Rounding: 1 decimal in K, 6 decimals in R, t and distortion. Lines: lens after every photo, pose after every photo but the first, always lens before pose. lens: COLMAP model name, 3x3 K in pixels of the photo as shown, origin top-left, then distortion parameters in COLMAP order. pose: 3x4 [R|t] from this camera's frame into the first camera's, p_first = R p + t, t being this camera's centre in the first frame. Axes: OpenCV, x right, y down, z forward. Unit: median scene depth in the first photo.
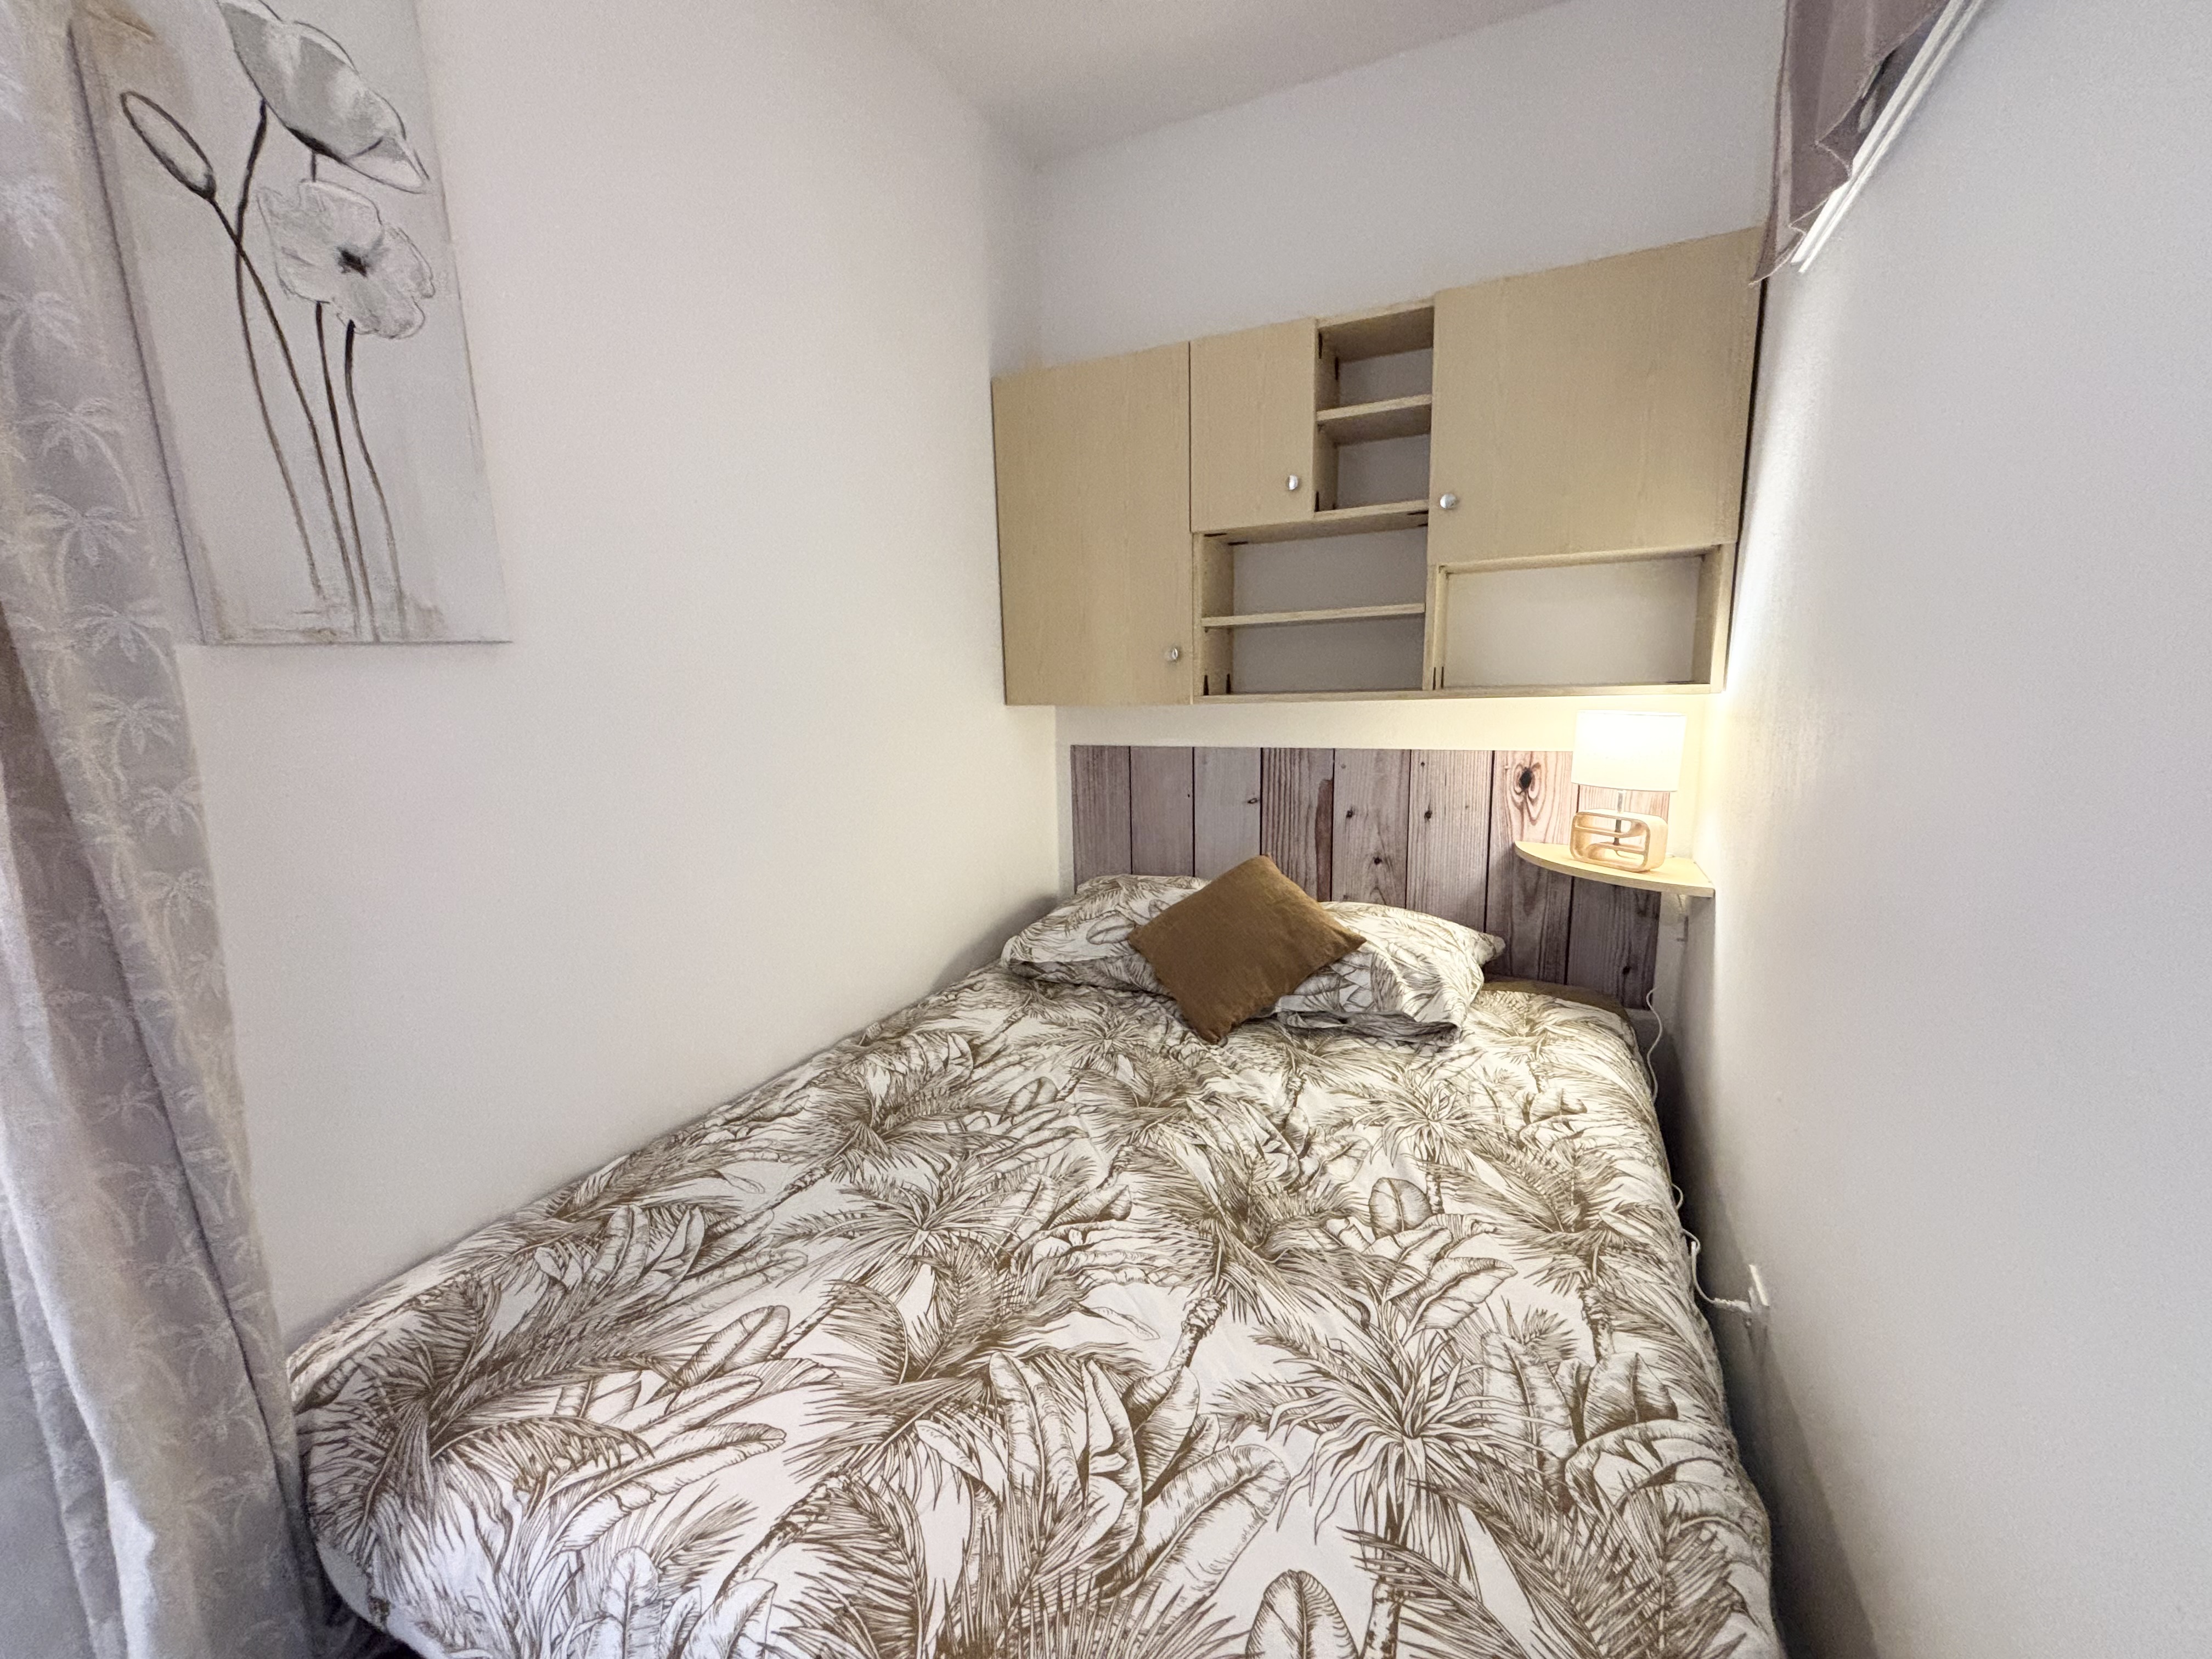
lens RADIAL K [[887.8, 0, 1106.0], [0, 887.8, 829.5], [0, 0, 1]] dist [-0.000237, -0.000094]
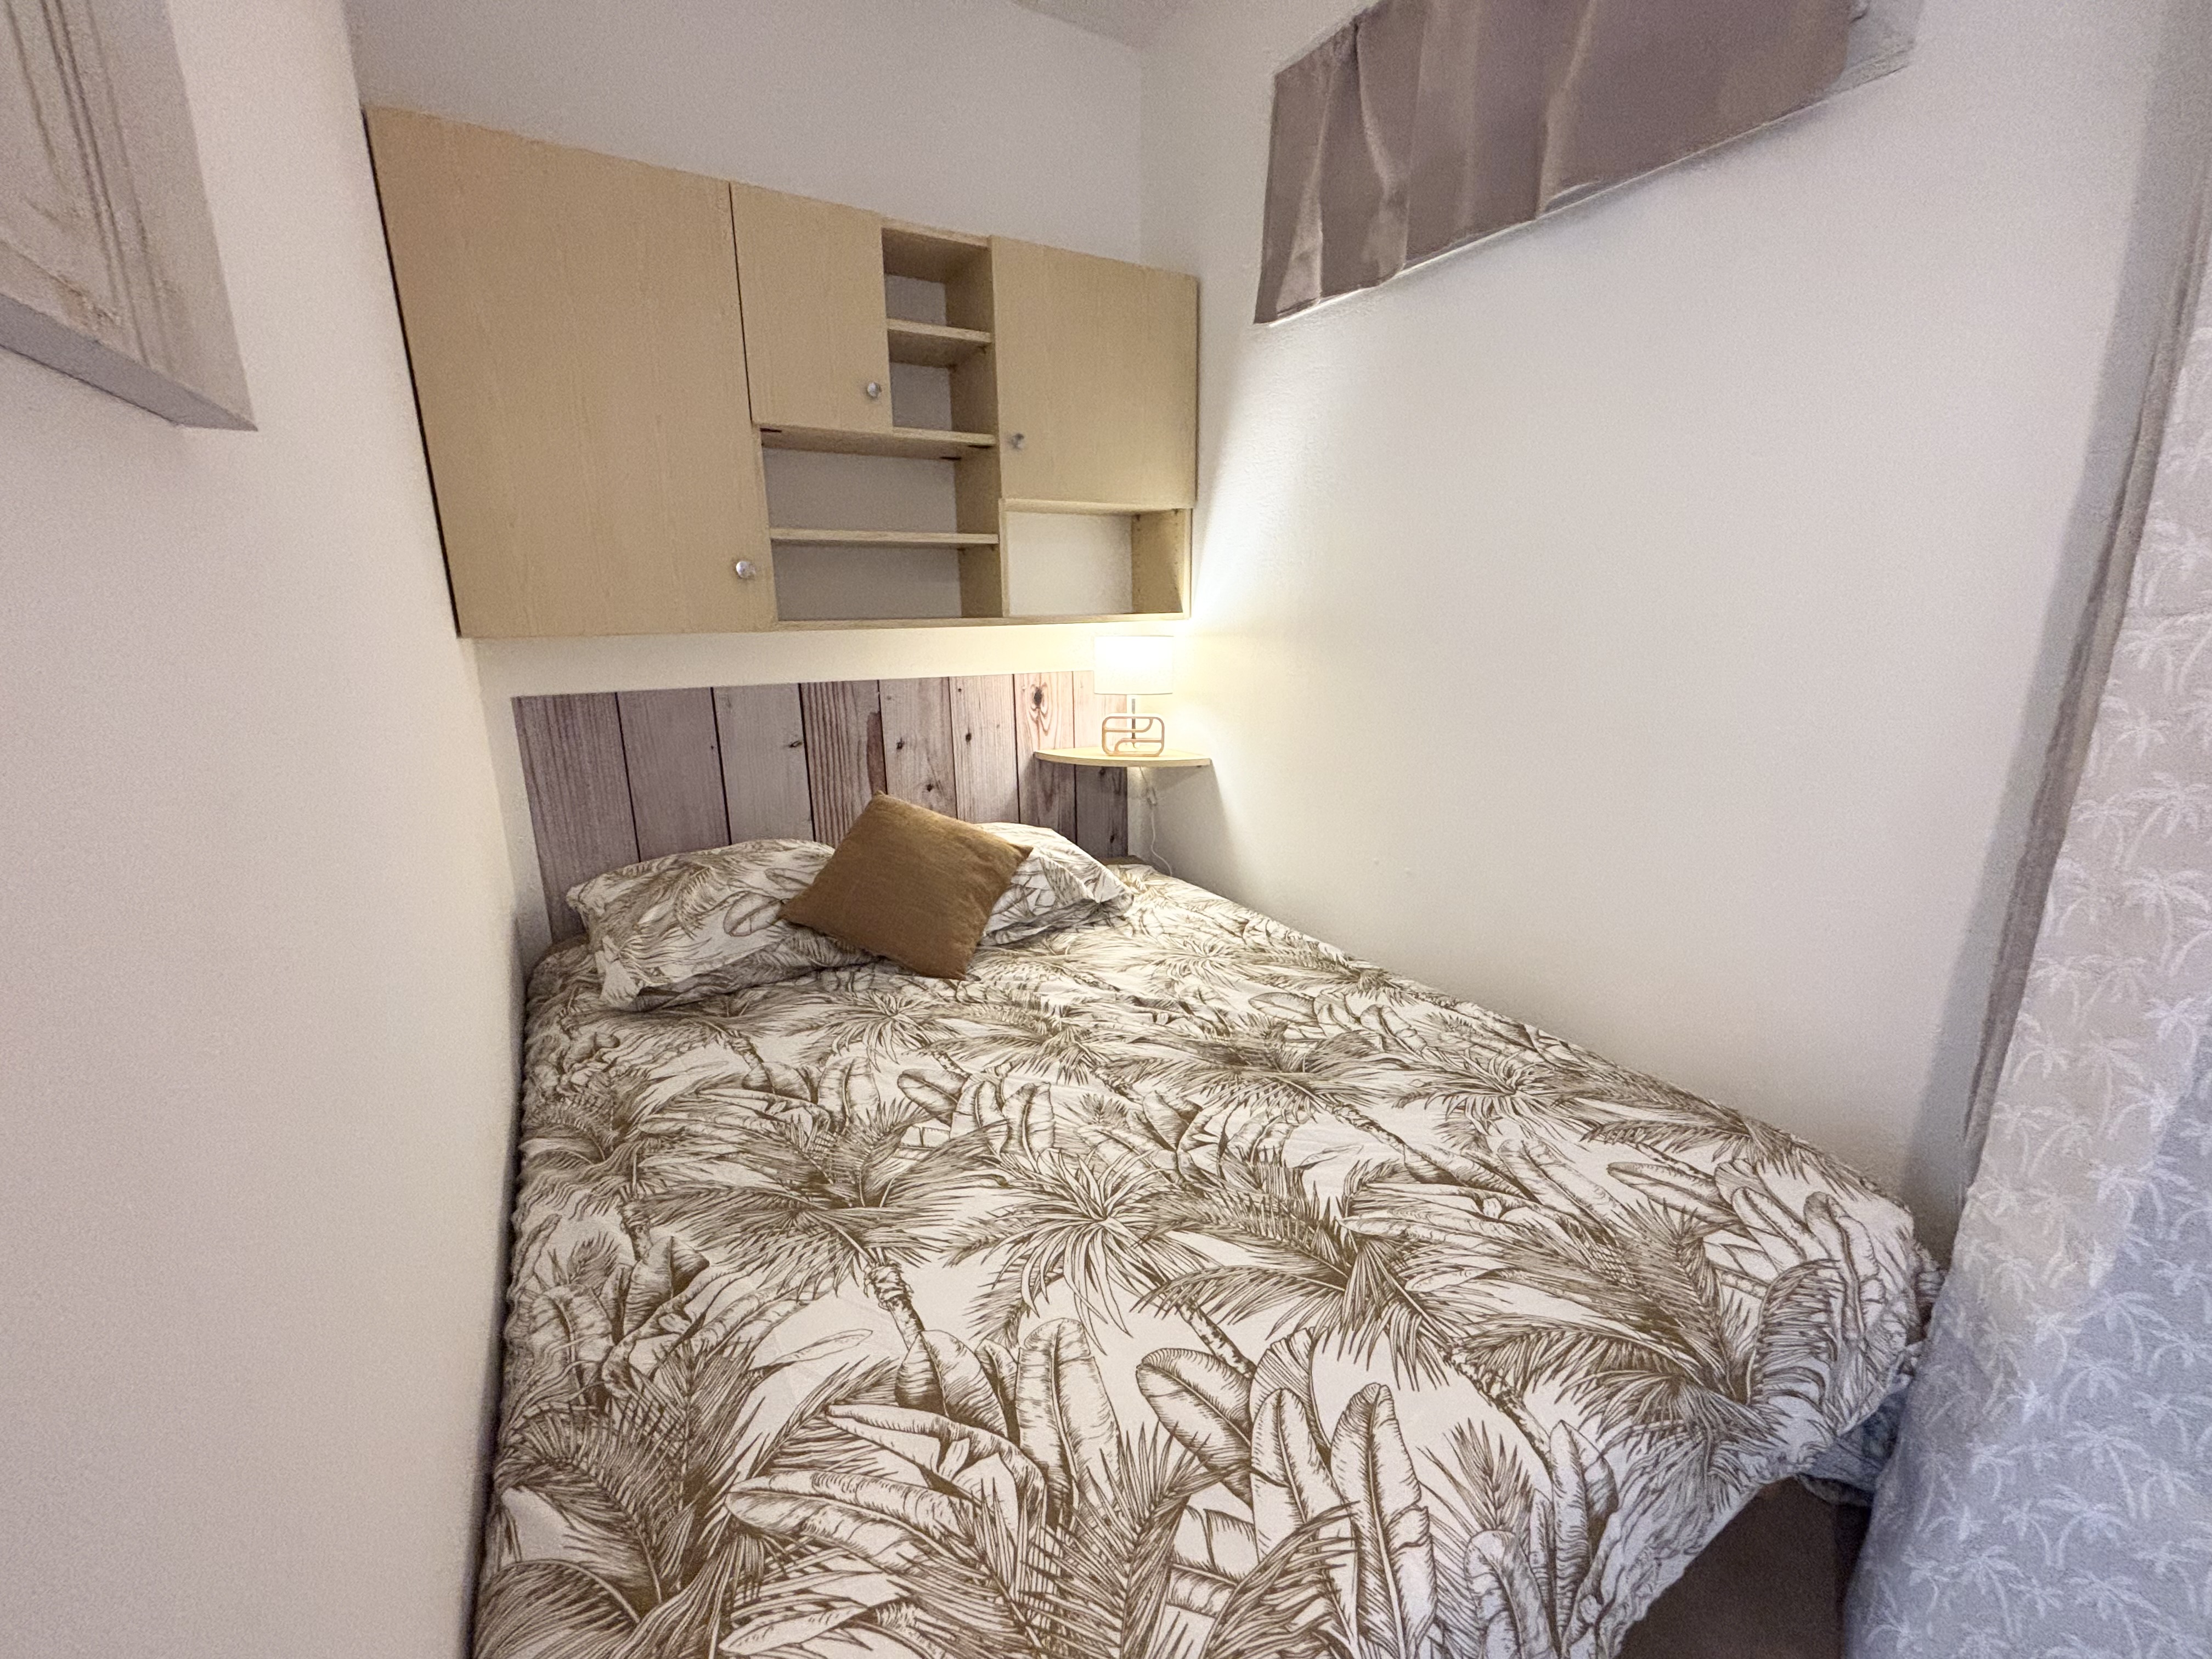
lens RADIAL K [[954.8, 0, 1003.0], [0, 954.8, 834.7], [0, 0, 1]] dist [0.033691, -0.033001]
pose [[0.544121, -0.172187, 0.821148, -0.729679], [0.147139, 0.983130, 0.108654, -0.023984], [-0.826004, 0.061702, 0.560278, 0.409057]]
